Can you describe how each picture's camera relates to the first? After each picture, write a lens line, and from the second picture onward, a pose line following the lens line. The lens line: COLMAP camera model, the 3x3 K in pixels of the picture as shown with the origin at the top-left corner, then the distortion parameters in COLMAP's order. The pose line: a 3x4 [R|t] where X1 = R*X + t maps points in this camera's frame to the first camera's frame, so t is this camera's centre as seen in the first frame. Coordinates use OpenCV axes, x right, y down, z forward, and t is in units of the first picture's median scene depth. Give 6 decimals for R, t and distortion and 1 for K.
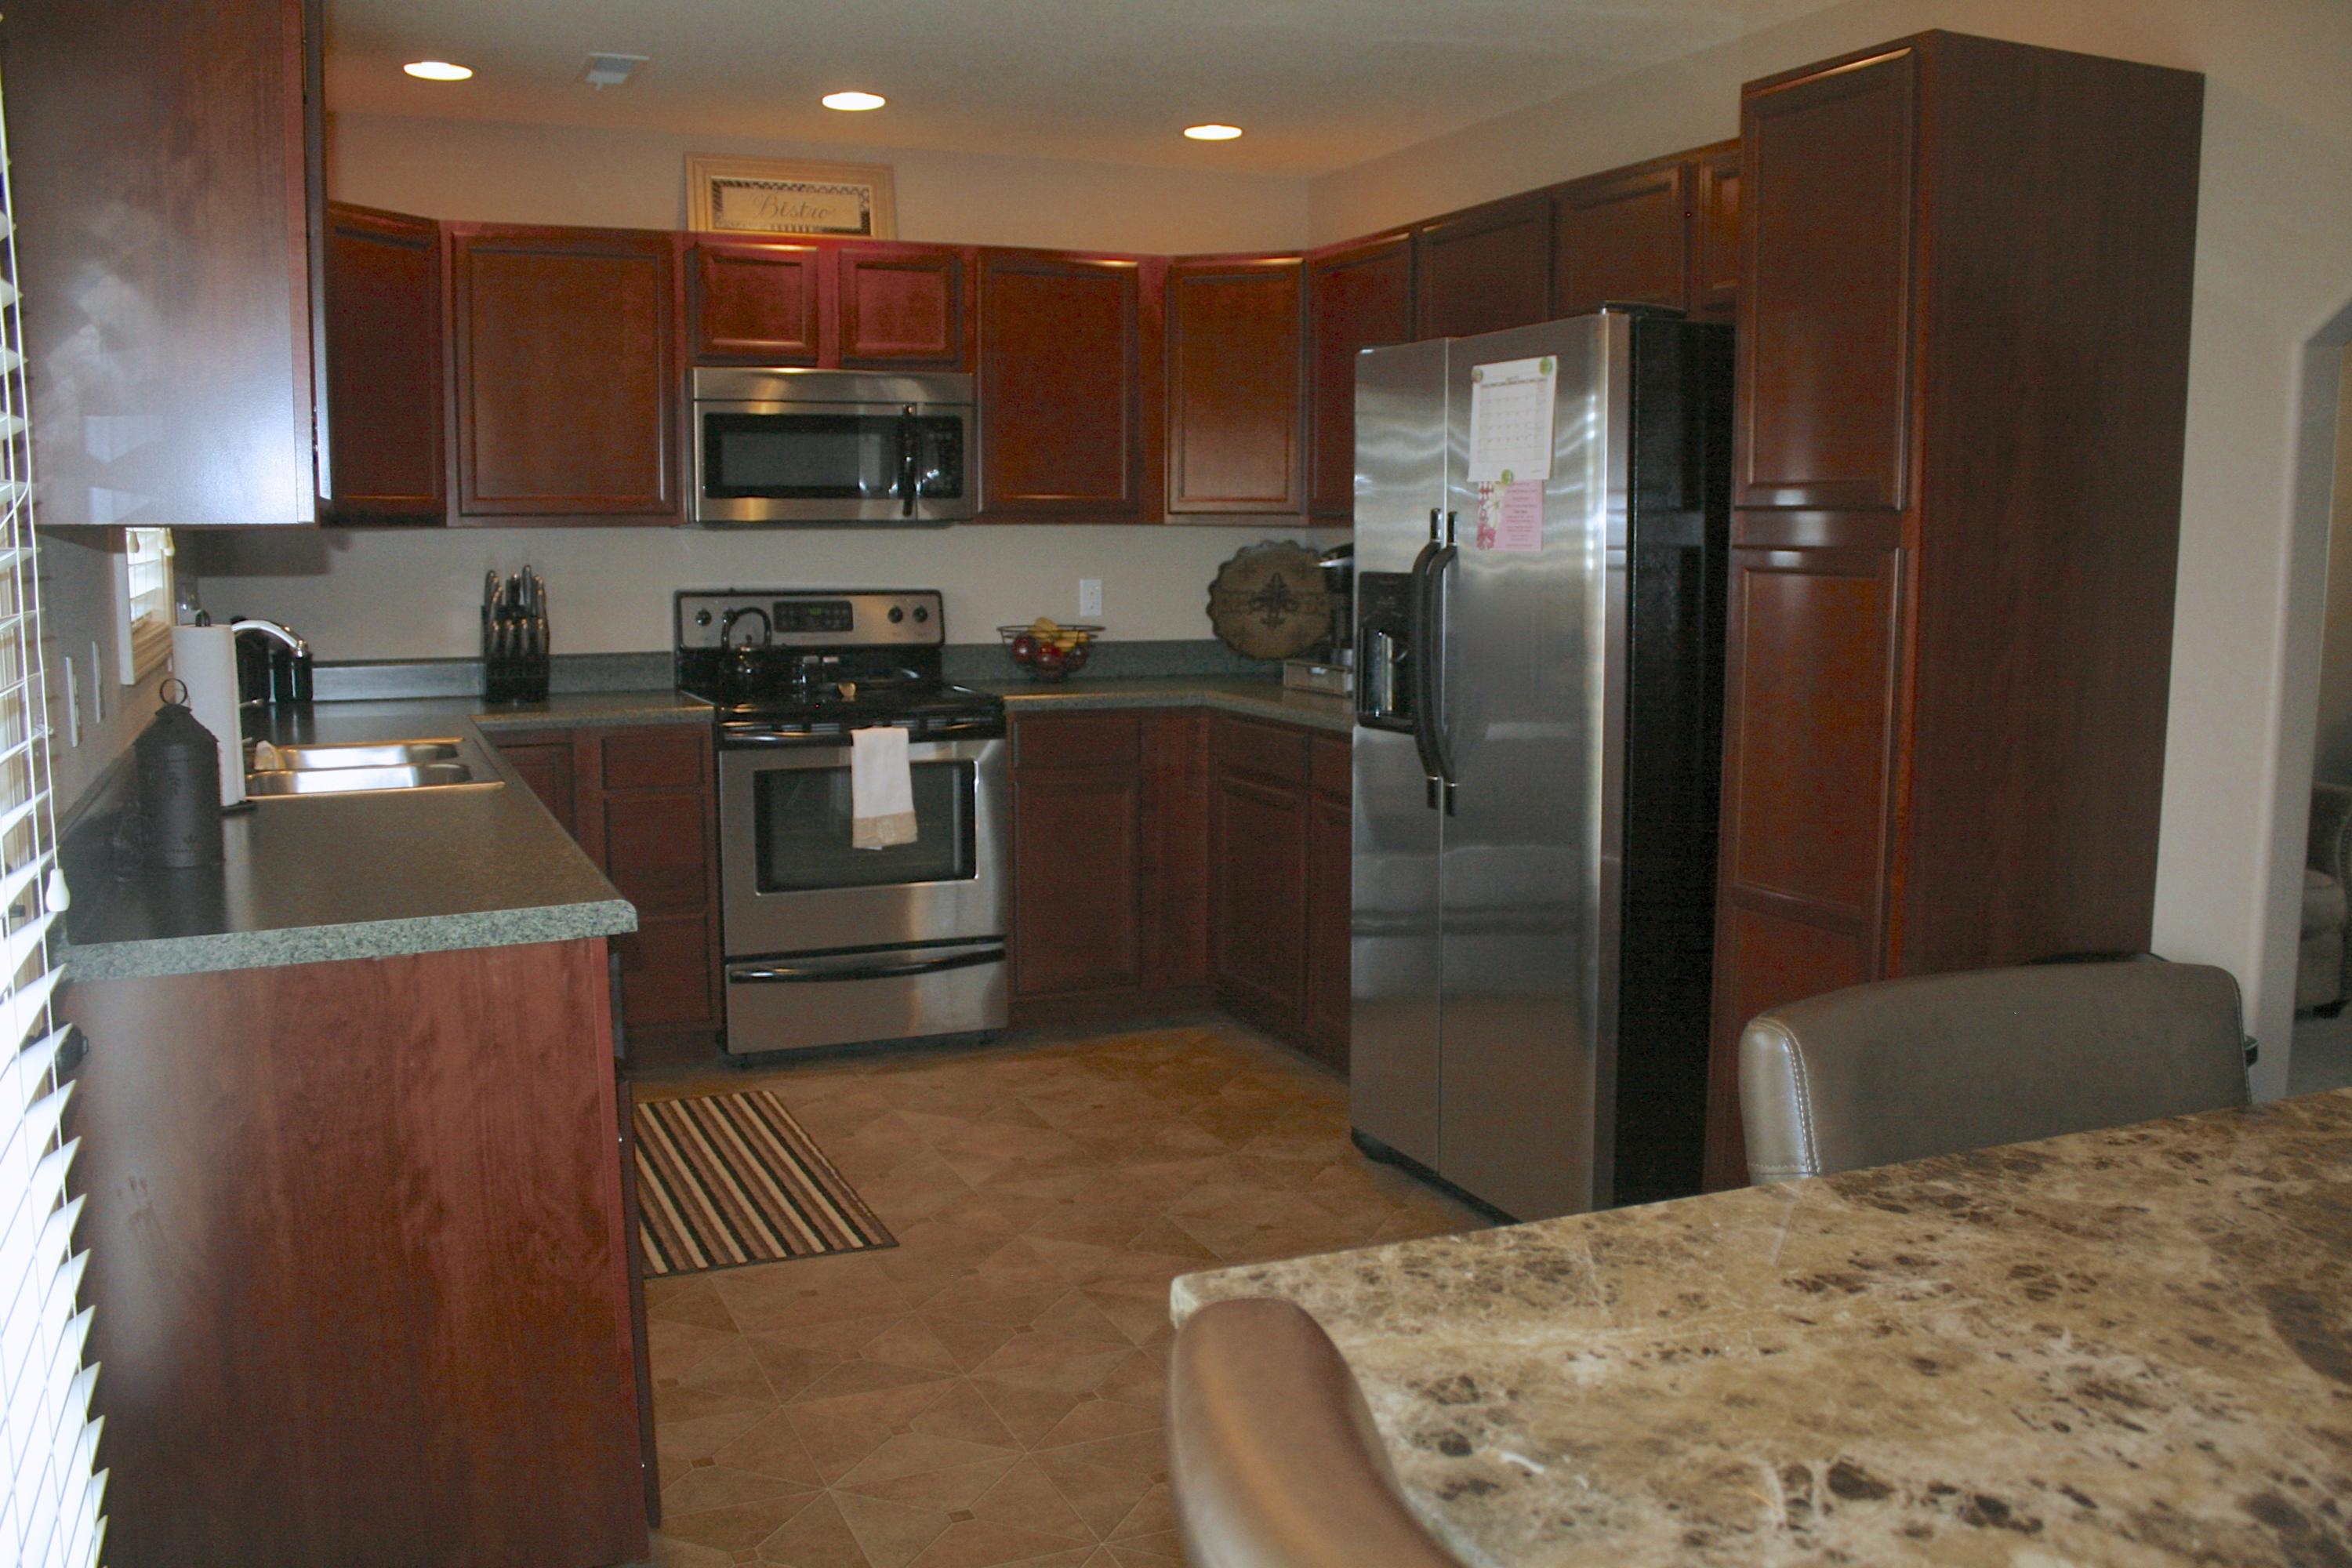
lens RADIAL K [[1978.5, 0, 1192.3], [0, 1978.5, 795.6], [0, 0, 1]] dist [-0.179852, 0.165512]
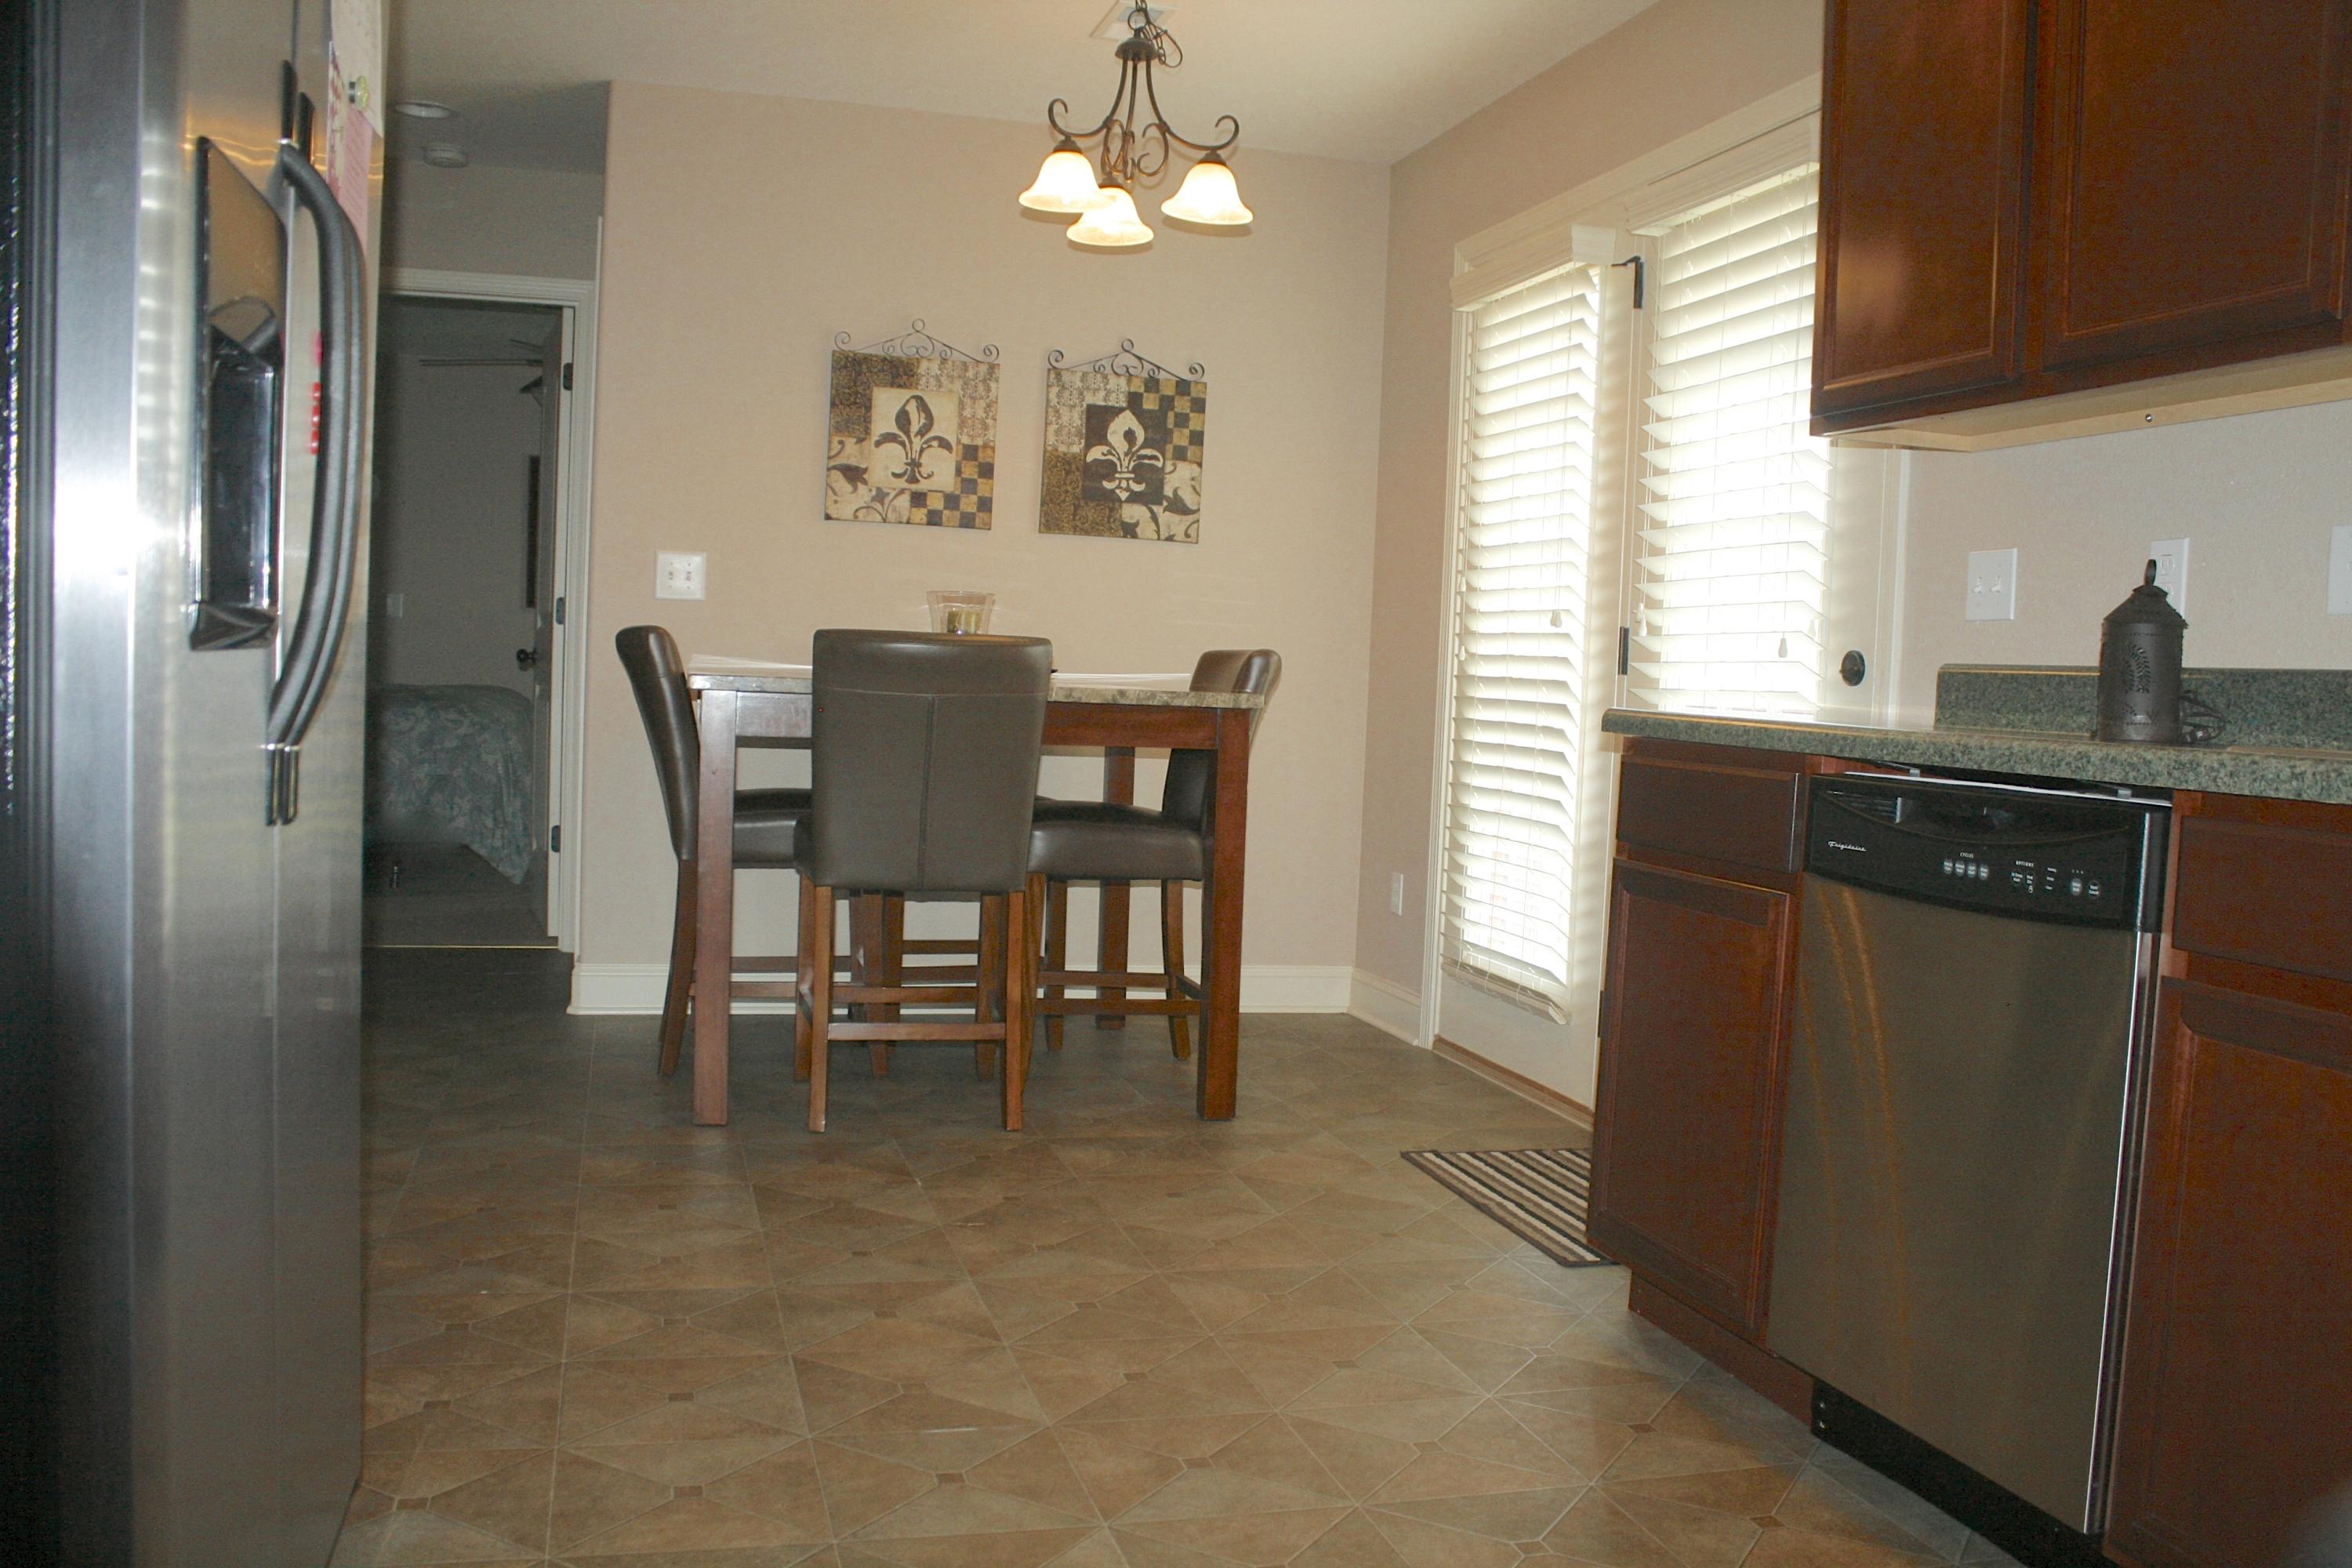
lens RADIAL K [[1978.5, 0, 1192.3], [0, 1978.5, 795.6], [0, 0, 1]] dist [-0.179852, 0.165512]
pose [[-0.988798, -0.057856, 0.137591, -0.088948], [-0.030364, 0.980514, 0.194089, -0.062179], [-0.146139, 0.187737, -0.971287, 1.060887]]
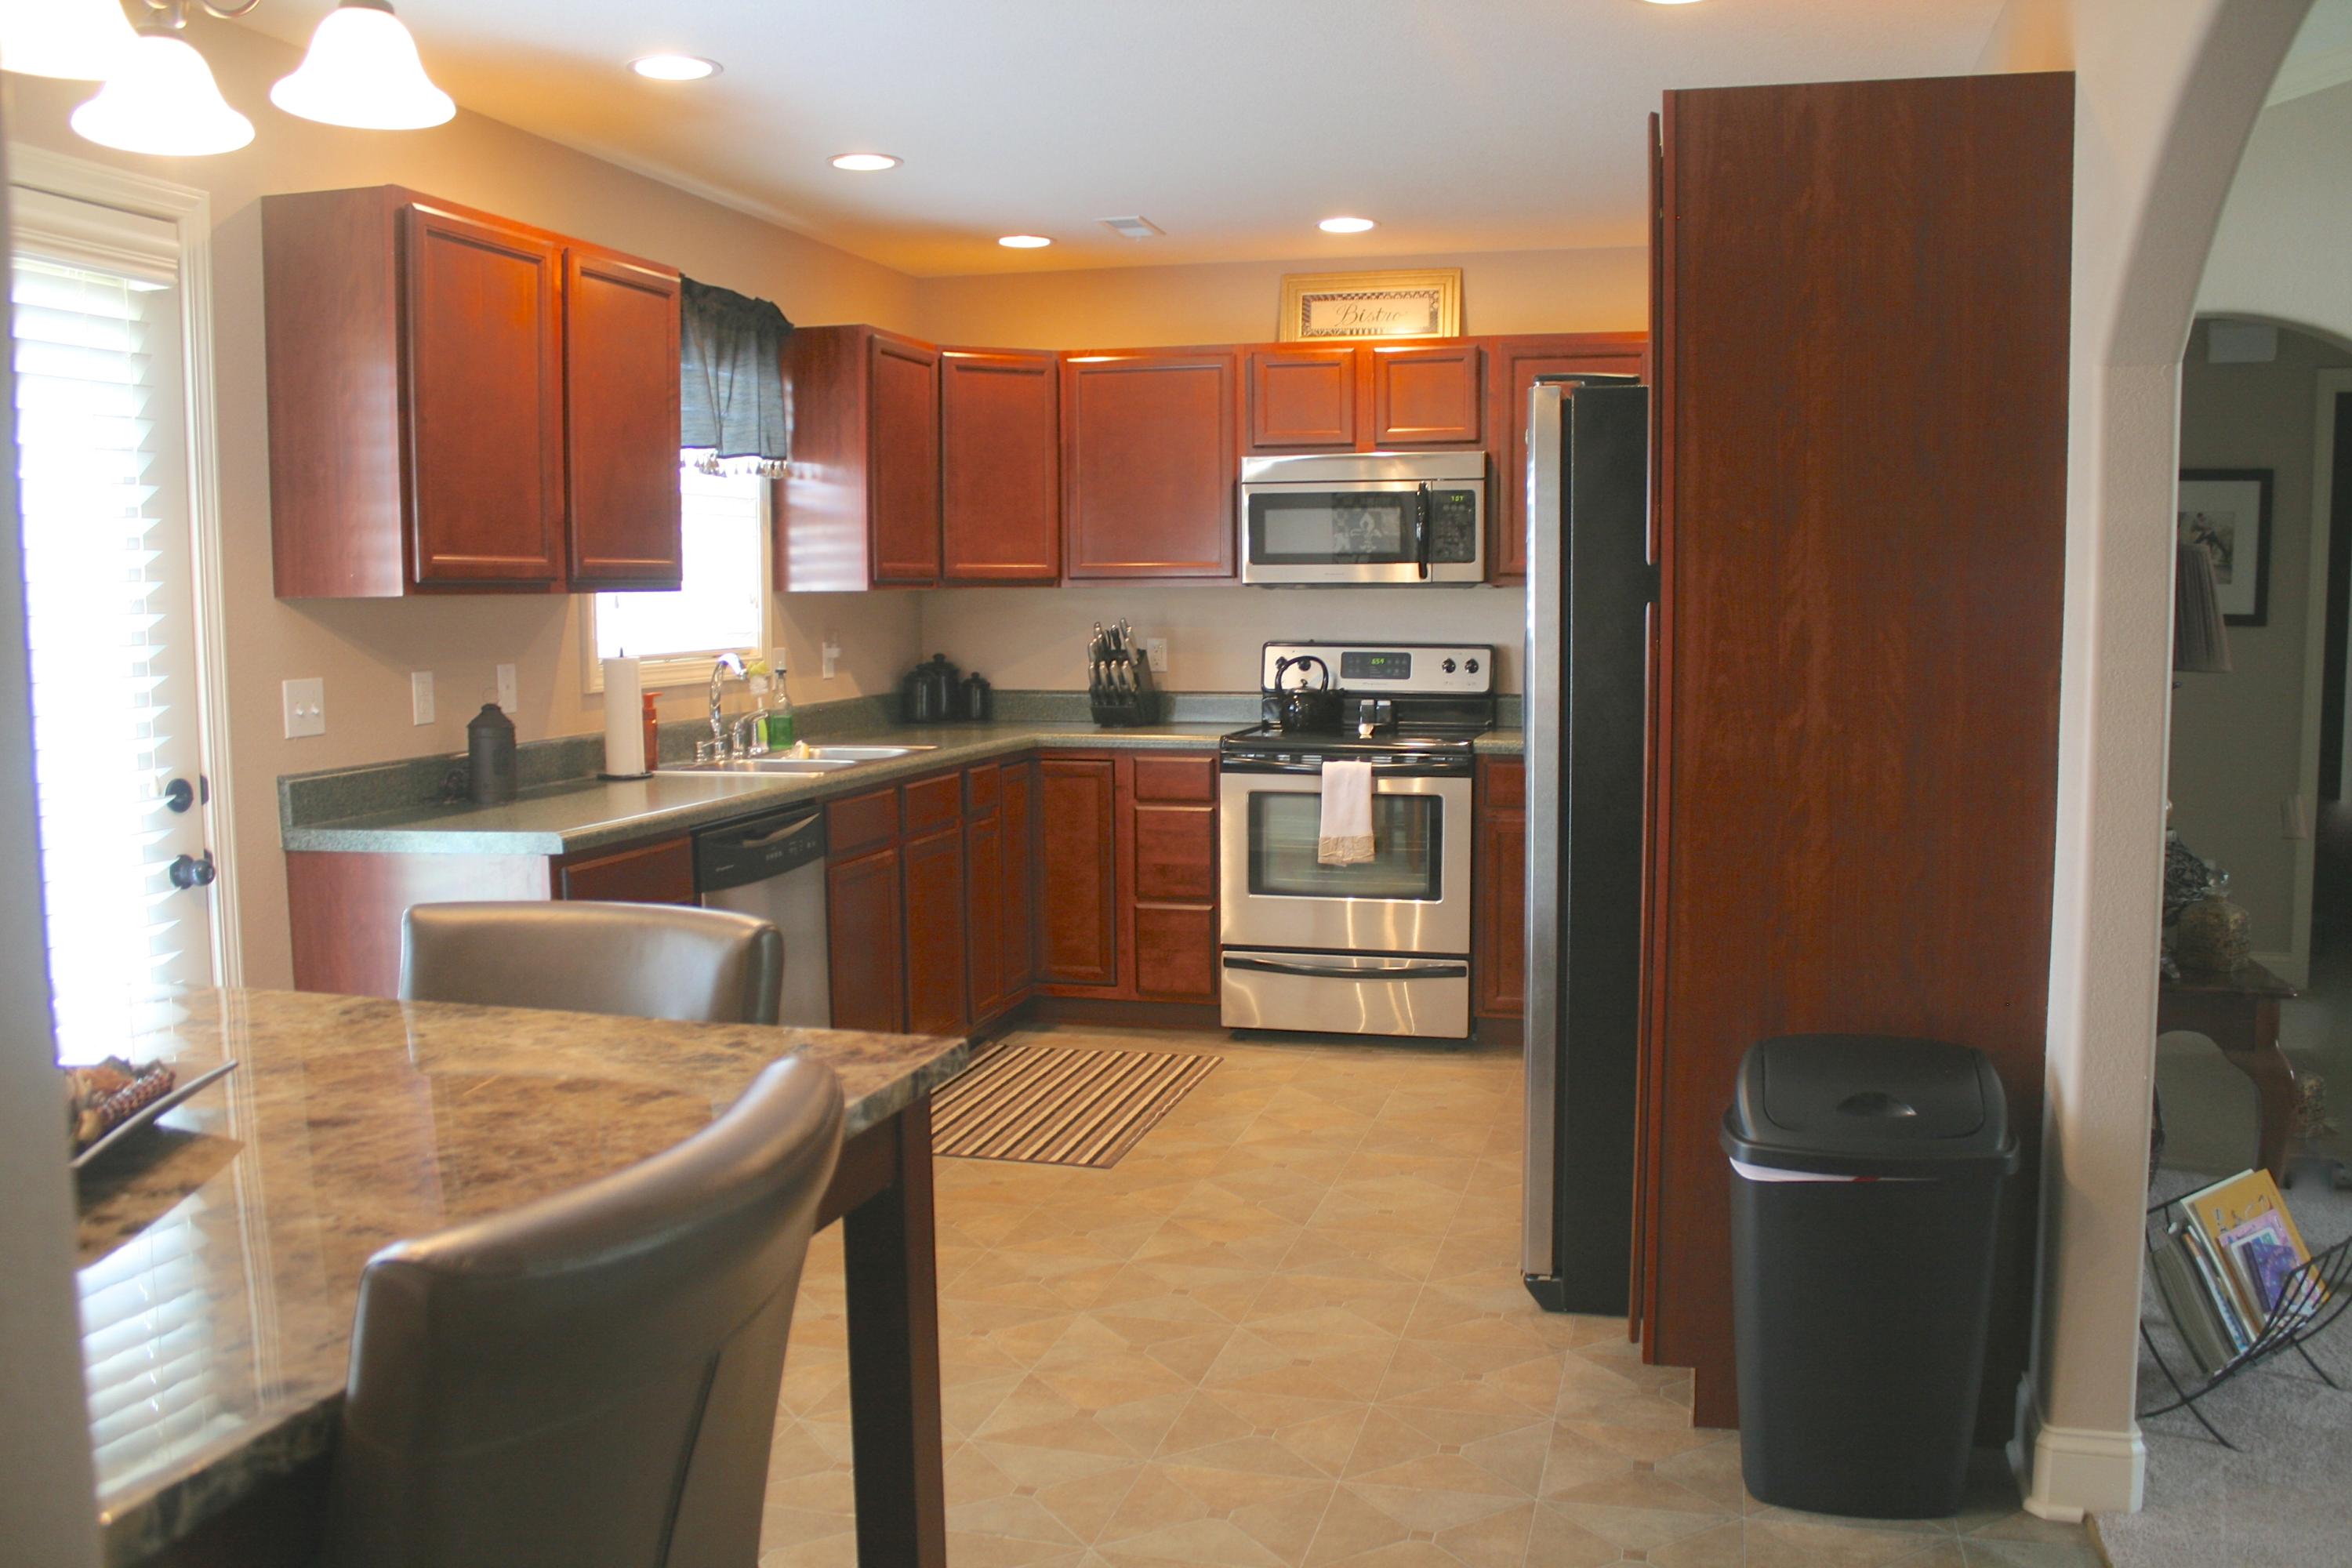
lens RADIAL K [[1978.5, 0, 1192.3], [0, 1978.5, 795.6], [0, 0, 1]] dist [-0.179852, 0.165512]
pose [[0.777070, 0.053585, -0.627129, 0.503062], [-0.071323, 0.997448, -0.003148, -0.004202], [0.625360, 0.047175, 0.778909, 0.037759]]
